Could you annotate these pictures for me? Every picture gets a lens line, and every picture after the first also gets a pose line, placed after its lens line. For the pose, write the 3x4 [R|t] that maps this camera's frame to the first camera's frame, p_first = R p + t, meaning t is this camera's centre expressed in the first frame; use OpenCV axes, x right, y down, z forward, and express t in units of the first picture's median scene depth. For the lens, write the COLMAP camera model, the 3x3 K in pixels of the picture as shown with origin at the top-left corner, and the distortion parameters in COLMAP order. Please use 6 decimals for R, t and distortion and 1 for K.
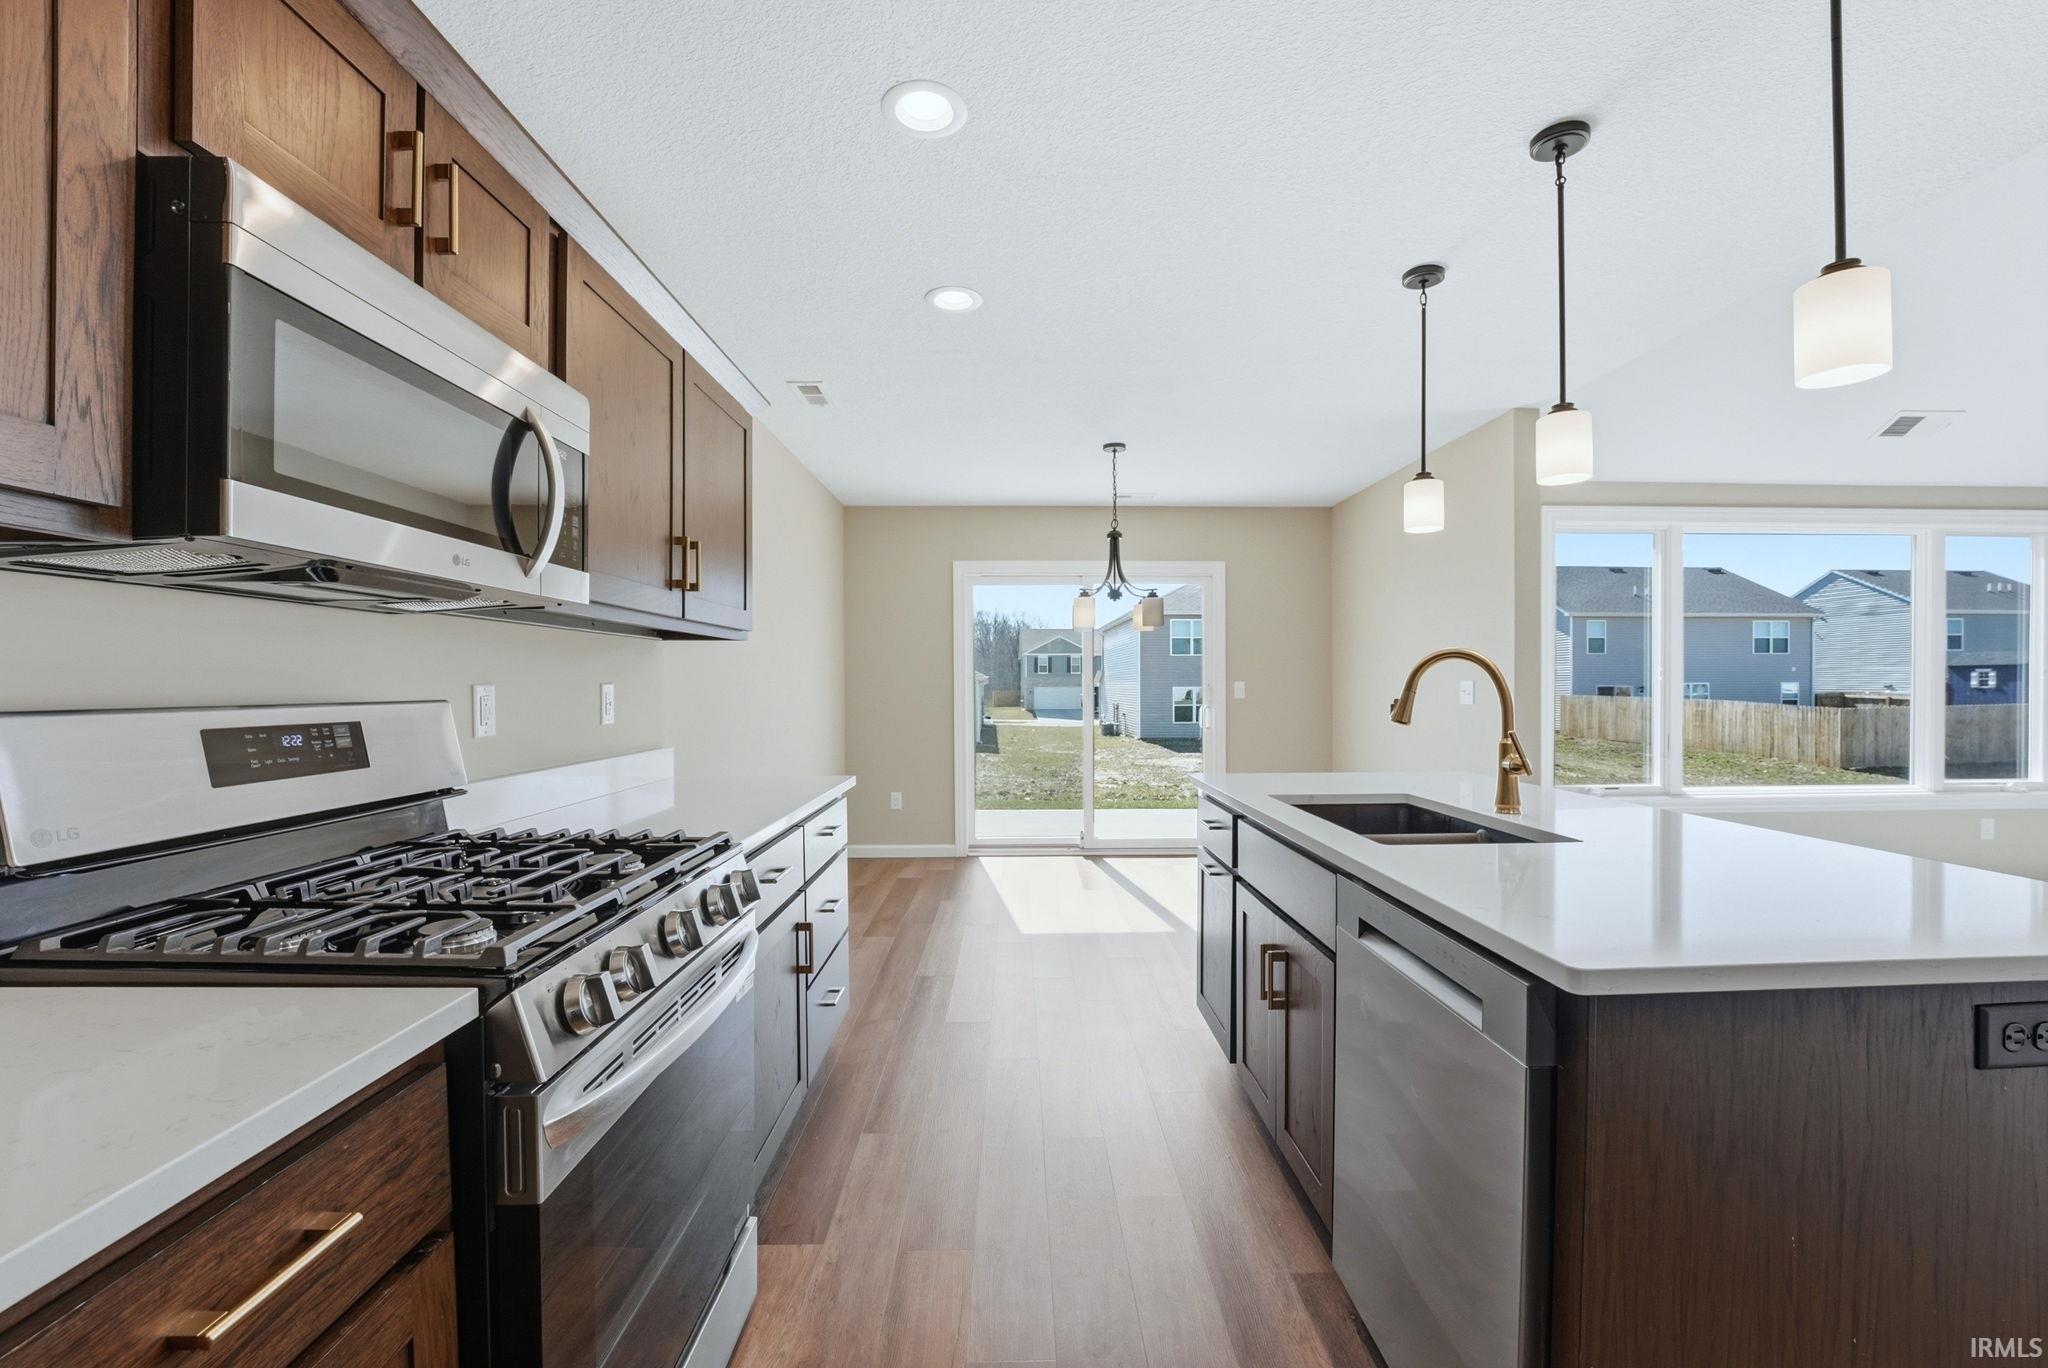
lens RADIAL K [[860.6, 0, 1032.4], [0, 860.6, 686.5], [0, 0, 1]] dist [-0.018864, -0.000042]
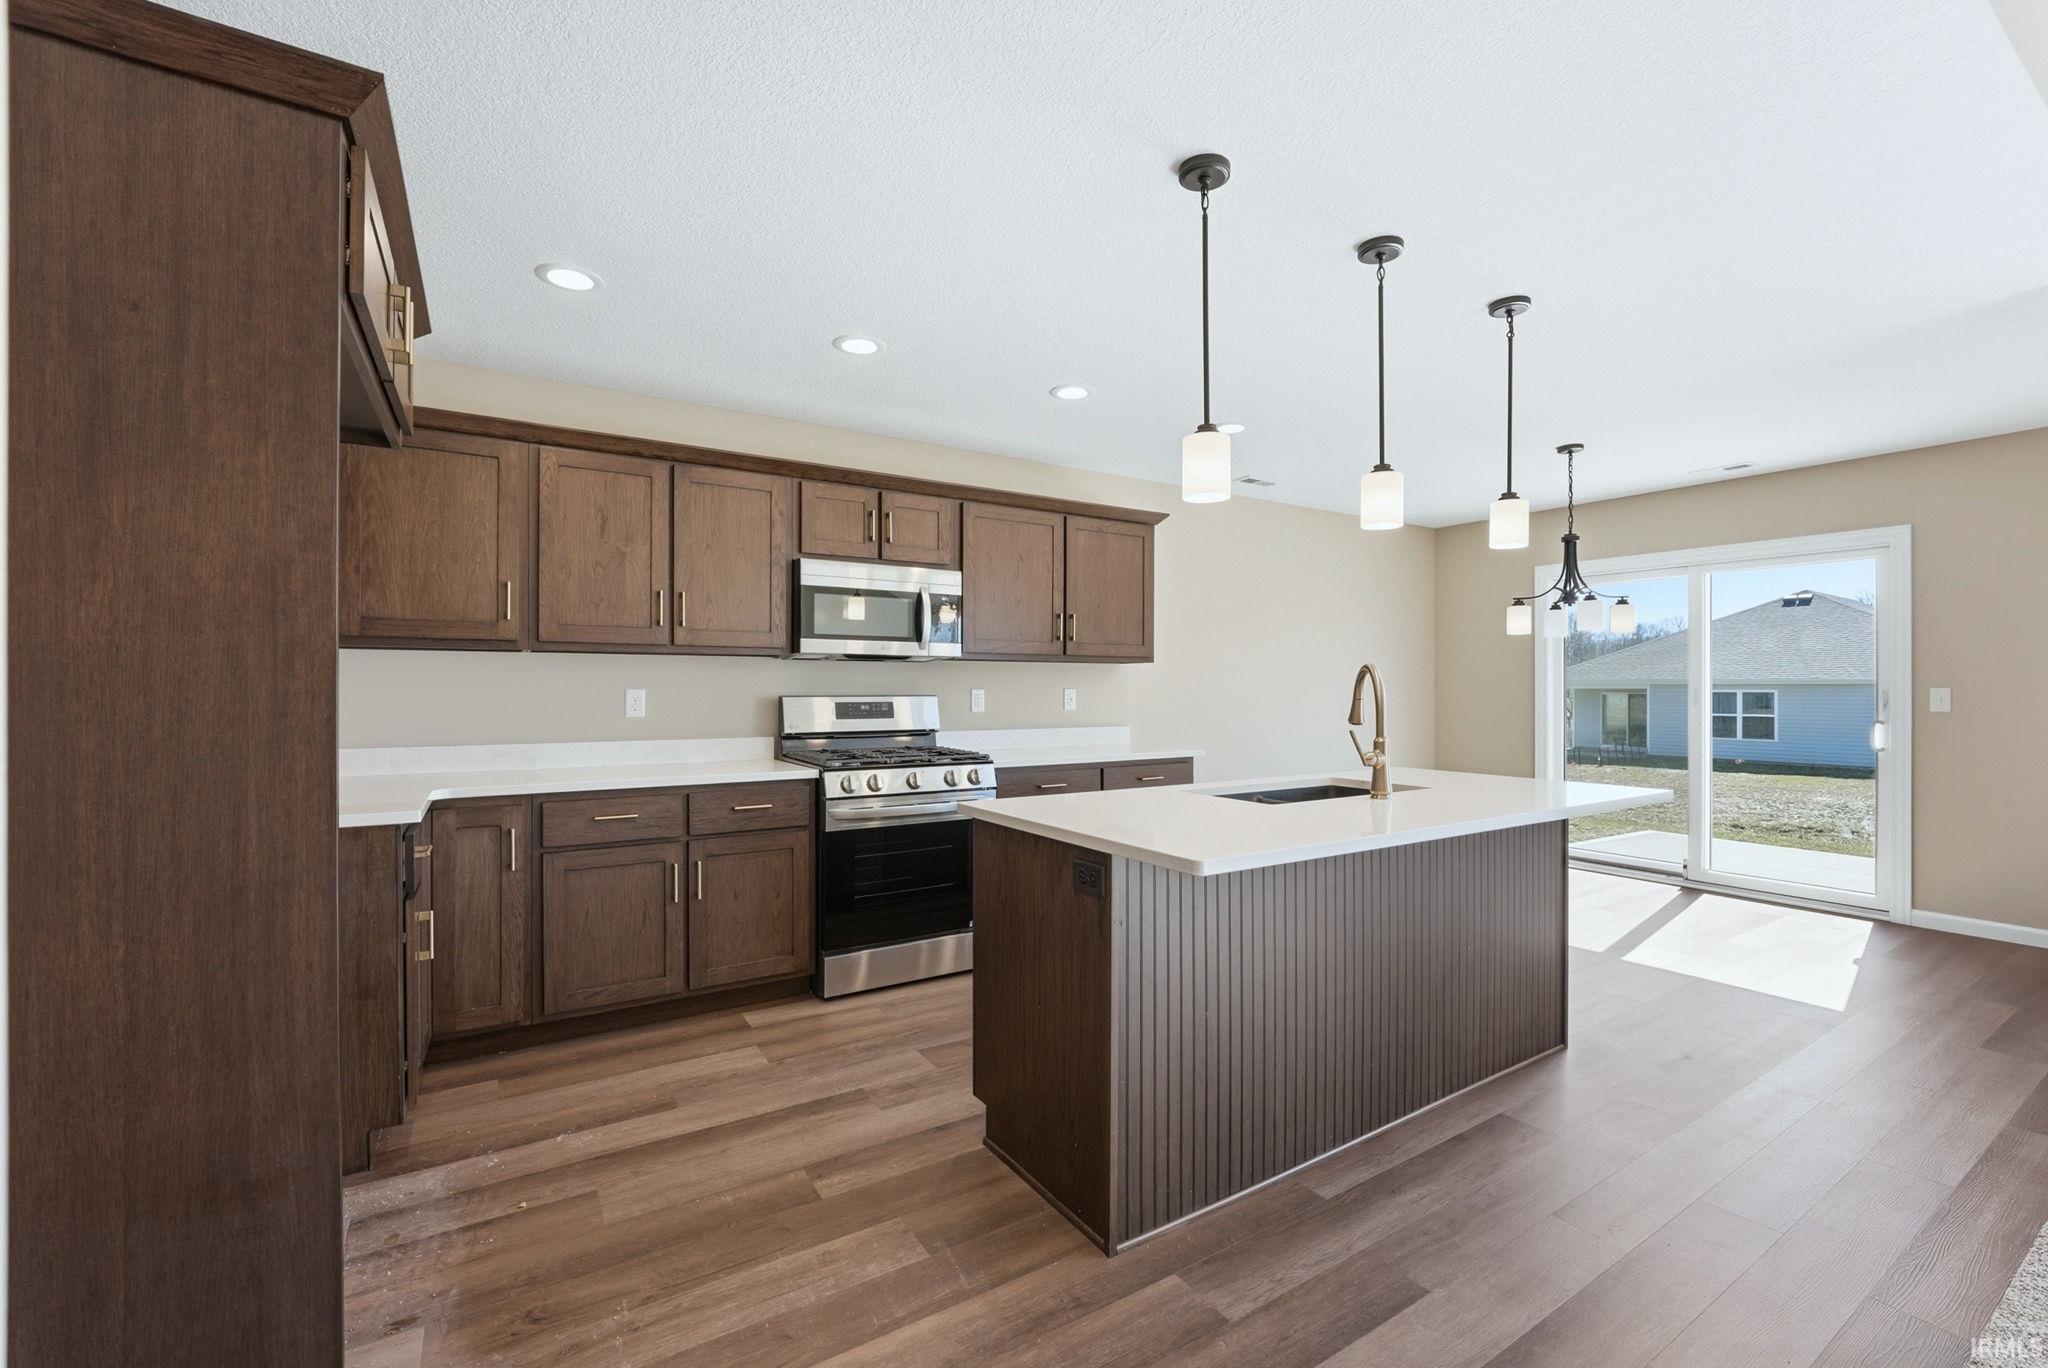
lens RADIAL K [[847.0, 0, 1023.7], [0, 847.0, 694.0], [0, 0, 1]] dist [-0.012207, -0.003873]
pose [[0.498338, 0.005909, -0.866963, 1.908785], [-0.004005, 0.999982, 0.004514, -0.002401], [0.866974, 0.001223, 0.498352, -0.055207]]
